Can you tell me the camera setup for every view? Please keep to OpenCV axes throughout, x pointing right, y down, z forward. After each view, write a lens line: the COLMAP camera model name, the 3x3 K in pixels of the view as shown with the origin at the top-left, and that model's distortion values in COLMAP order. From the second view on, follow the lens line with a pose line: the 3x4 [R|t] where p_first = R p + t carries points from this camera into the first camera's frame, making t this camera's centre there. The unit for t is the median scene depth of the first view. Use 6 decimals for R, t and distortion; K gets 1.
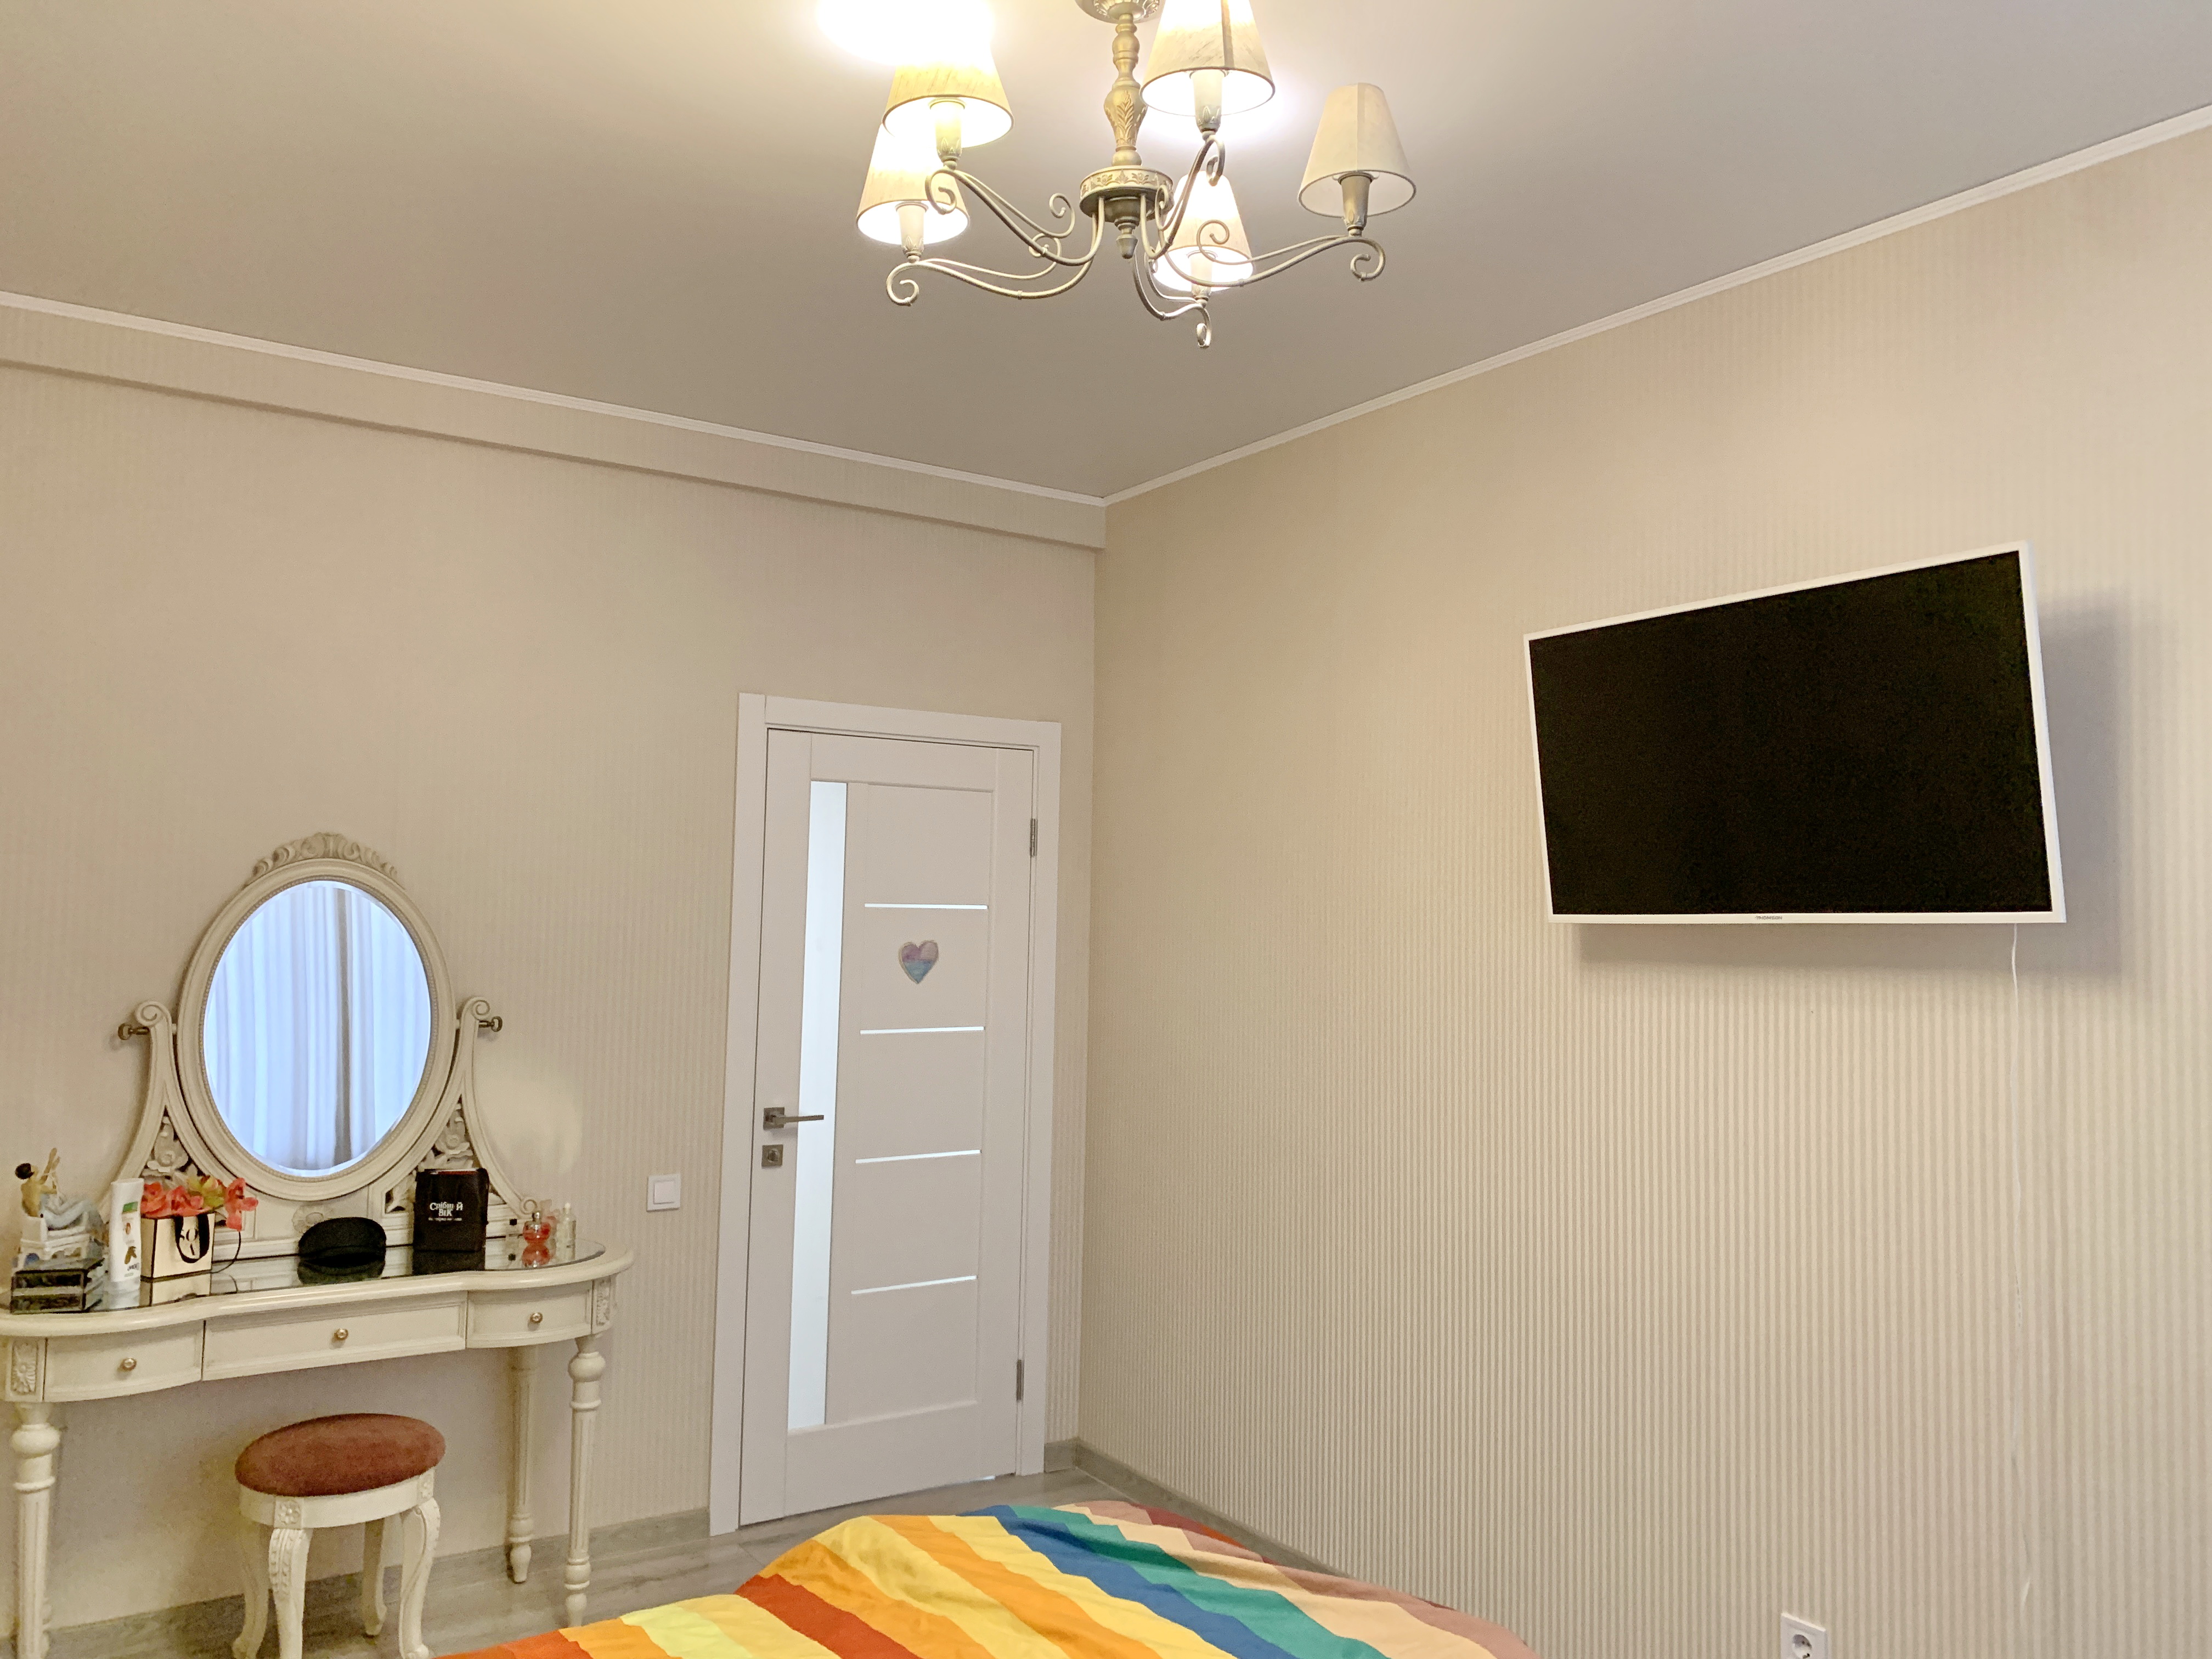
lens RADIAL K [[1677.5, 0, 1115.1], [0, 1677.5, 810.4], [0, 0, 1]] dist [0.016996, -0.015914]
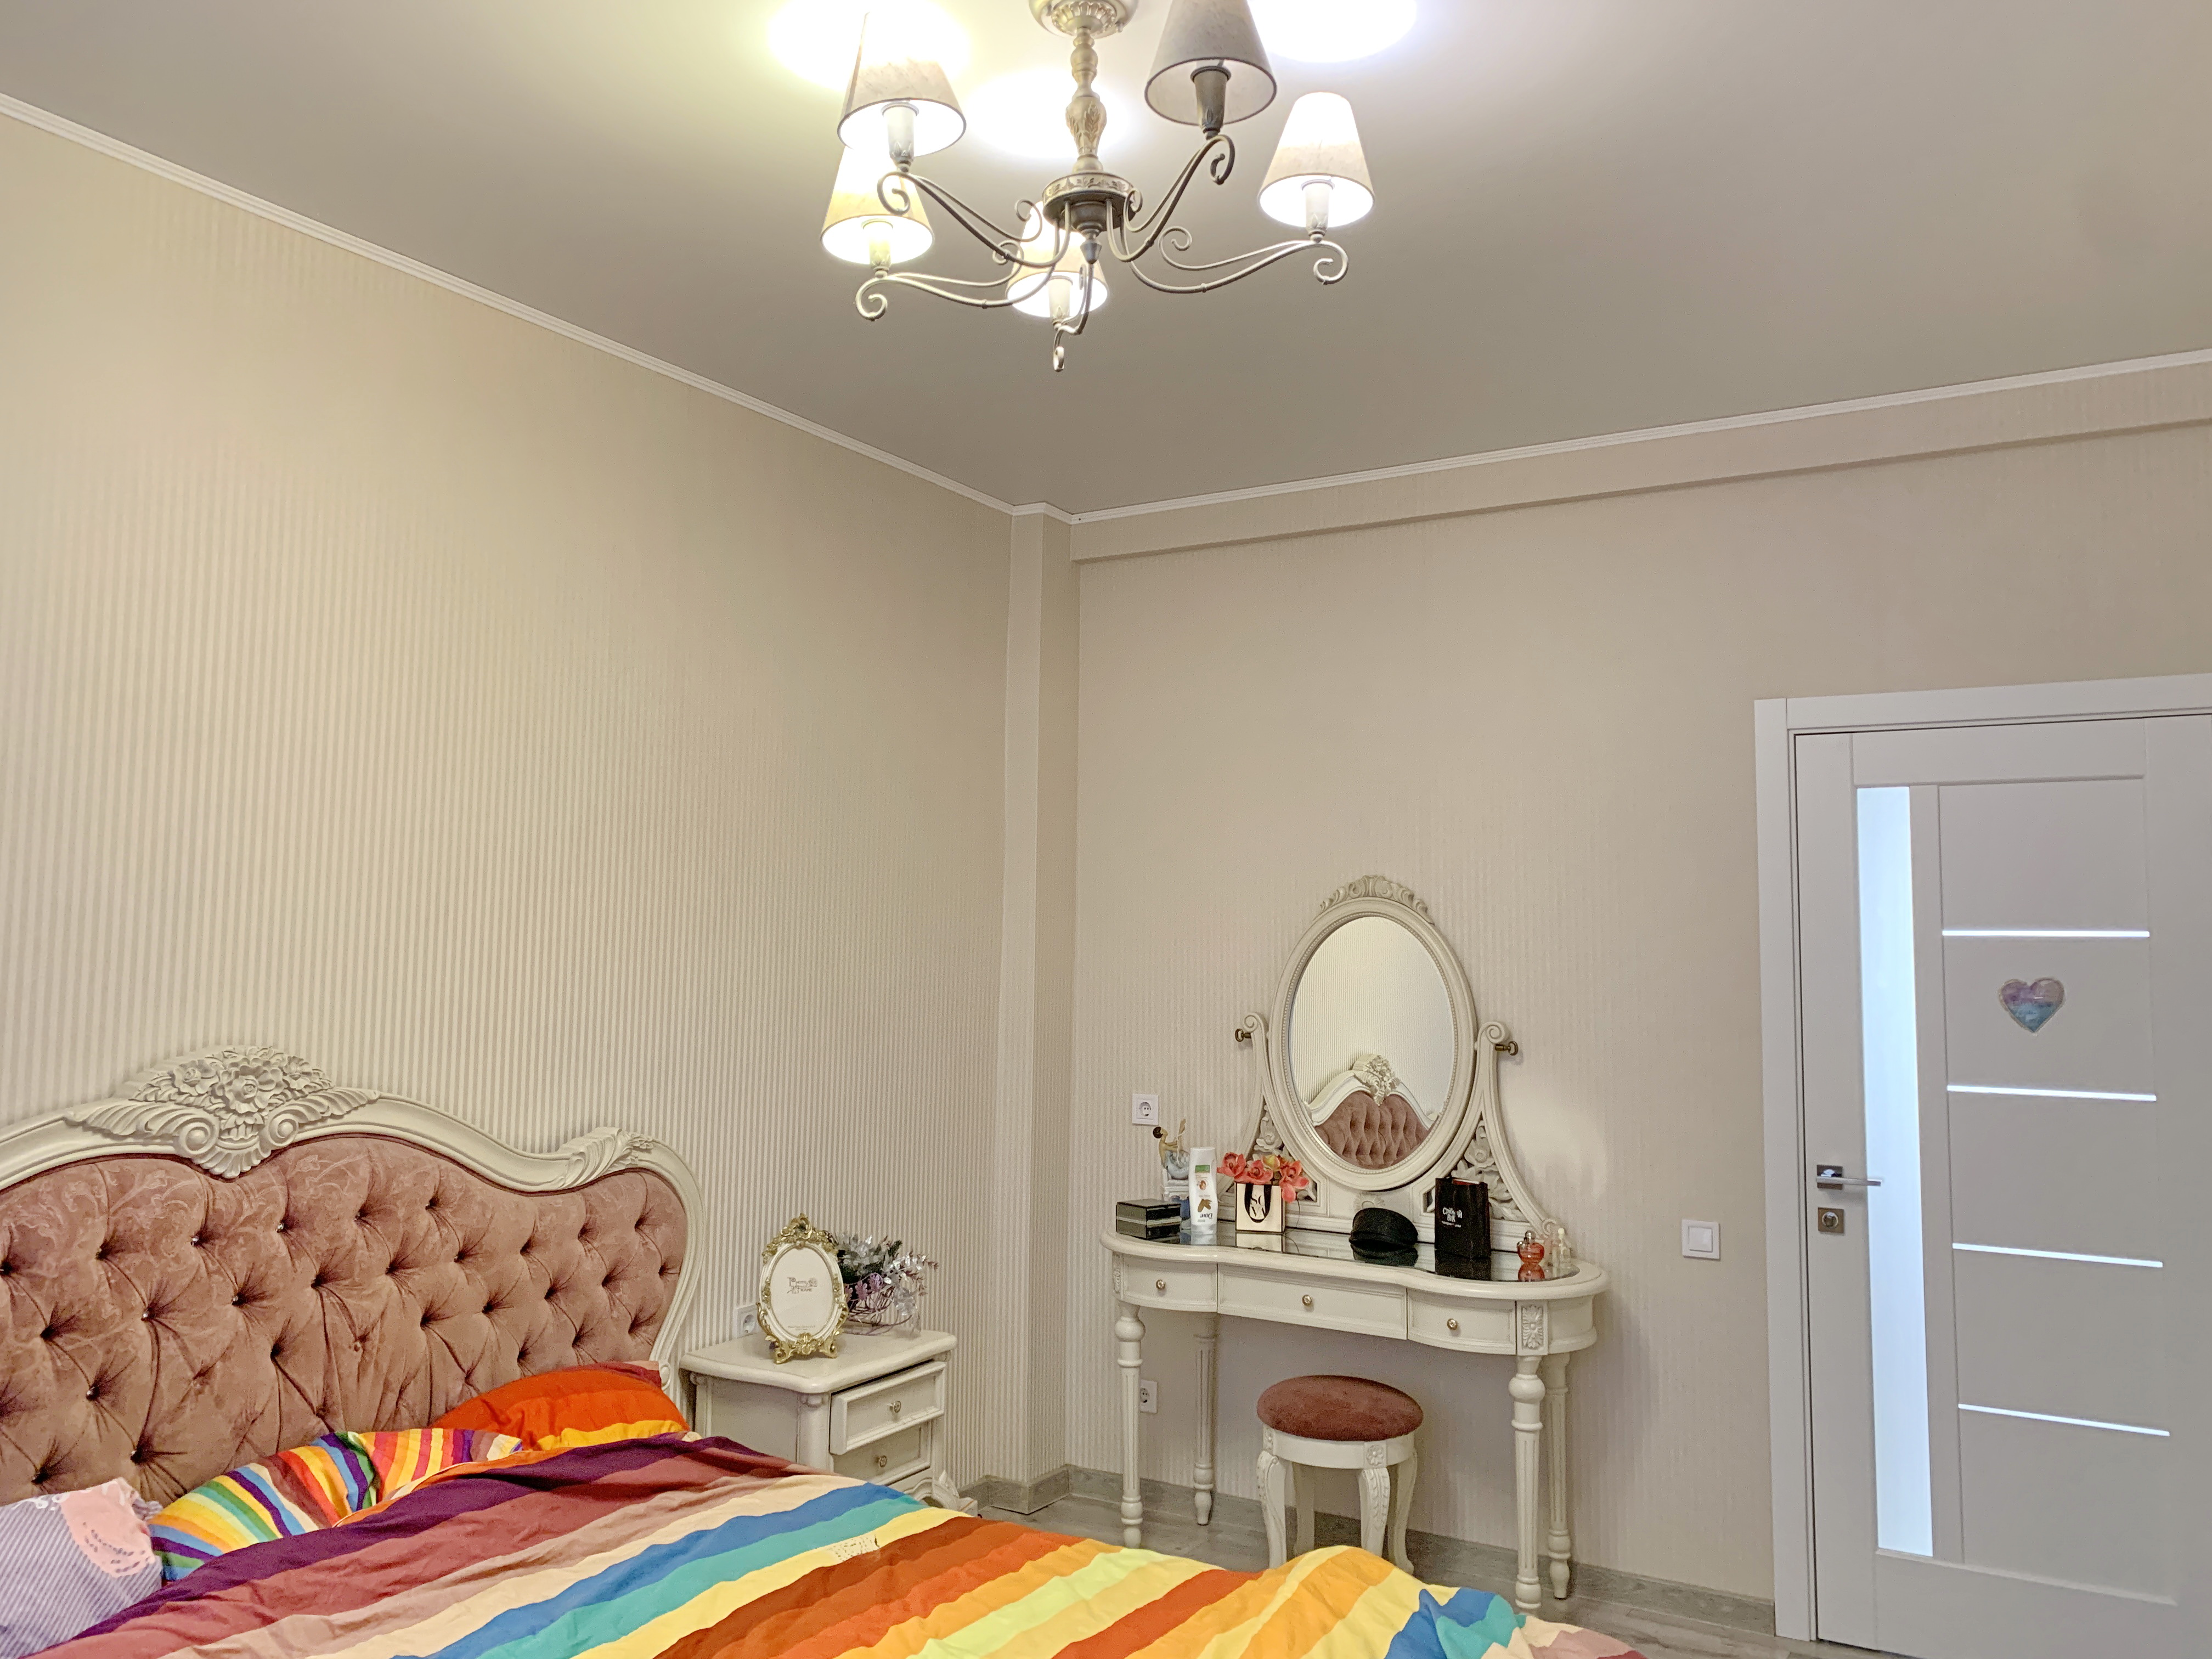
lens RADIAL K [[1671.4, 0, 1105.1], [0, 1671.4, 792.6], [0, 0, 1]] dist [0.059947, -0.121585]
pose [[0.435671, -0.094295, -0.895153, 0.502657], [0.050699, 0.995490, -0.080189, 0.040821], [0.898677, -0.010448, 0.438486, 0.324362]]
